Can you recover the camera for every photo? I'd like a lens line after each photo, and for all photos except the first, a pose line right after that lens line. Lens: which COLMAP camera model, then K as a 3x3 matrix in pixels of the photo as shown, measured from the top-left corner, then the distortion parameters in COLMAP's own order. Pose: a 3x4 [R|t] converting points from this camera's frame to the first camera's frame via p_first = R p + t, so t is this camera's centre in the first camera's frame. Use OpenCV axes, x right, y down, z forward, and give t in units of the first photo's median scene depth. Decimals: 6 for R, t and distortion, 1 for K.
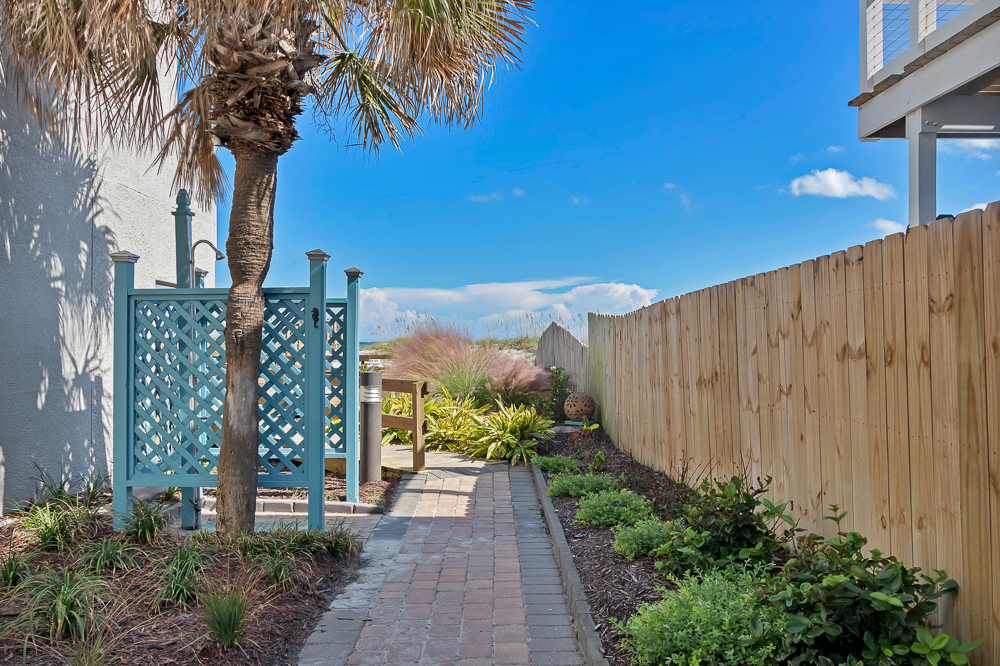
lens RADIAL K [[762.4, 0, 494.8], [0, 762.4, 330.0], [0, 0, 1]] dist [0.000623, -0.001236]
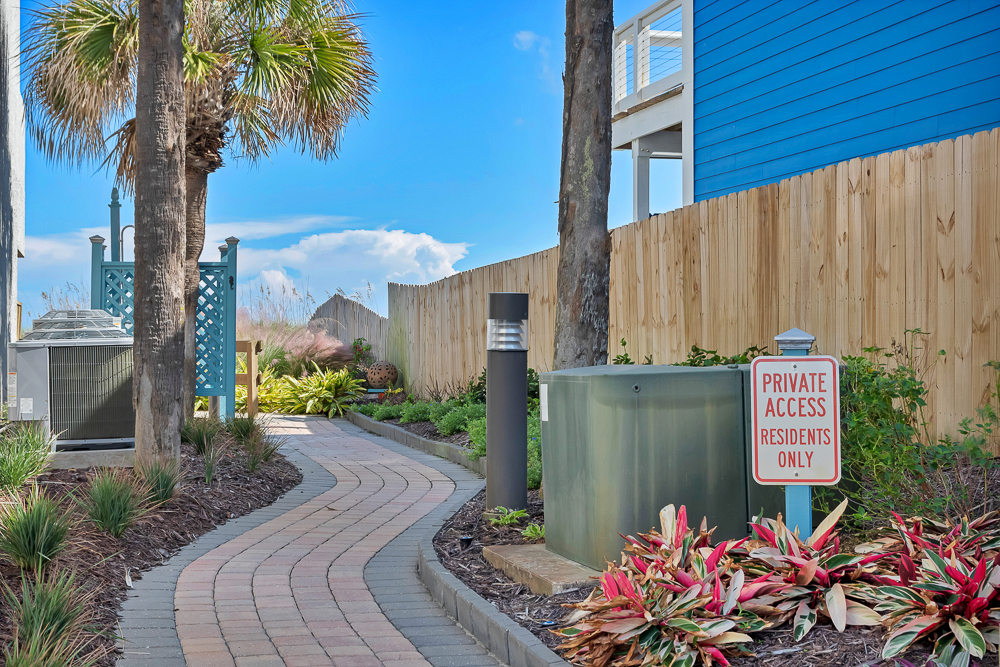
lens RADIAL K [[1538.4, 0, 499.5], [0, 1538.4, 333.8], [0, 0, 1]] dist [0.010845, 0.000000]
pose [[0.973424, 0.001558, 0.229004, -0.249868], [-0.003186, 0.999972, 0.006738, 0.037734], [-0.228987, -0.007289, 0.973402, -1.245419]]
